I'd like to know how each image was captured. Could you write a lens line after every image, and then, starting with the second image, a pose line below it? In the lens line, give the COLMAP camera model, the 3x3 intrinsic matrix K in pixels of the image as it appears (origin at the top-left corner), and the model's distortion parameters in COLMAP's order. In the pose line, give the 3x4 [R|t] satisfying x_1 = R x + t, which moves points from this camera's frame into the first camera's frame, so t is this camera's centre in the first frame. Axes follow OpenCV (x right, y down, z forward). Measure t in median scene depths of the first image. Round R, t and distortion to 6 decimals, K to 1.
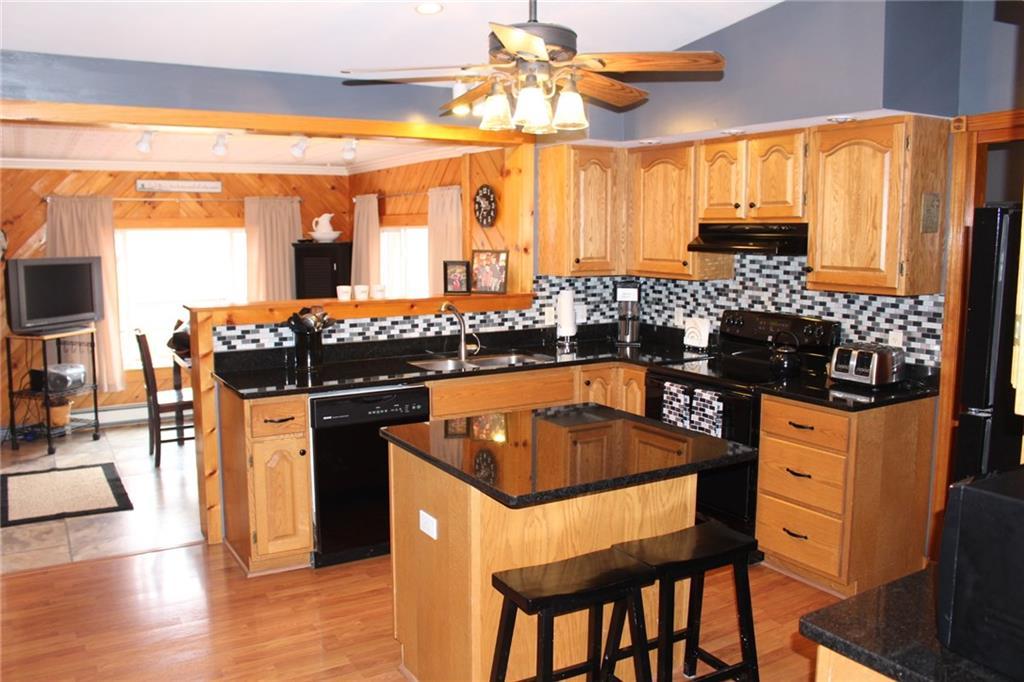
lens RADIAL K [[835.0, 0, 512.0], [0, 835.0, 341.0], [0, 0, 1]] dist [-0.169777, 0.132589]
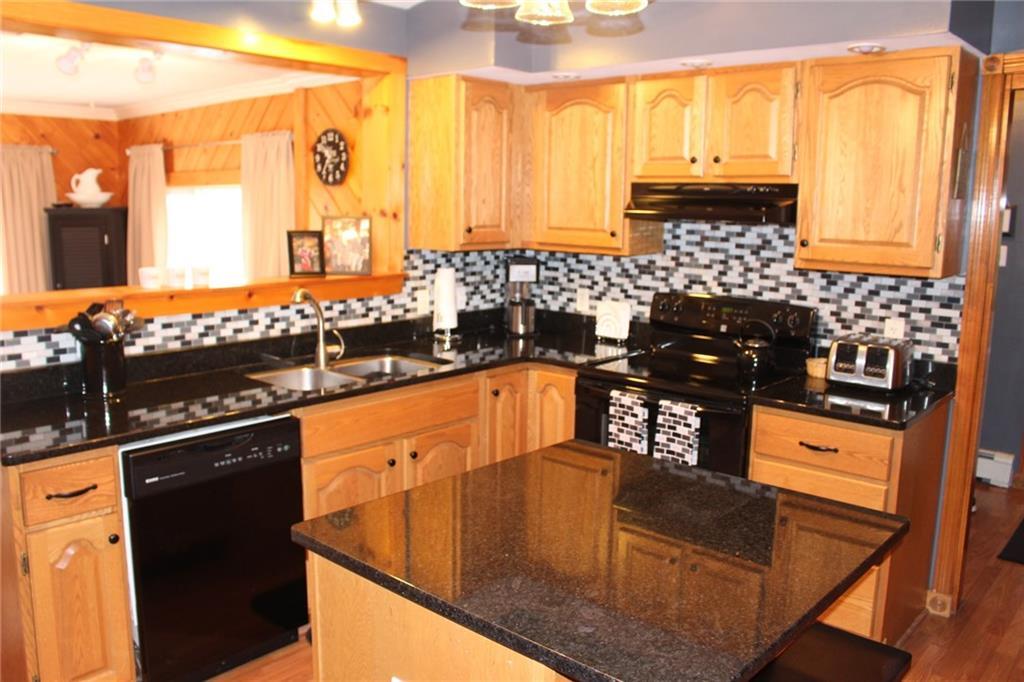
lens RADIAL K [[835.0, 0, 512.0], [0, 835.0, 341.0], [0, 0, 1]] dist [-0.169777, 0.132589]
pose [[0.957667, -0.032161, 0.286076, -0.109229], [0.021639, 0.998971, 0.039866, -0.026102], [-0.287064, -0.031988, 0.957377, 0.274704]]
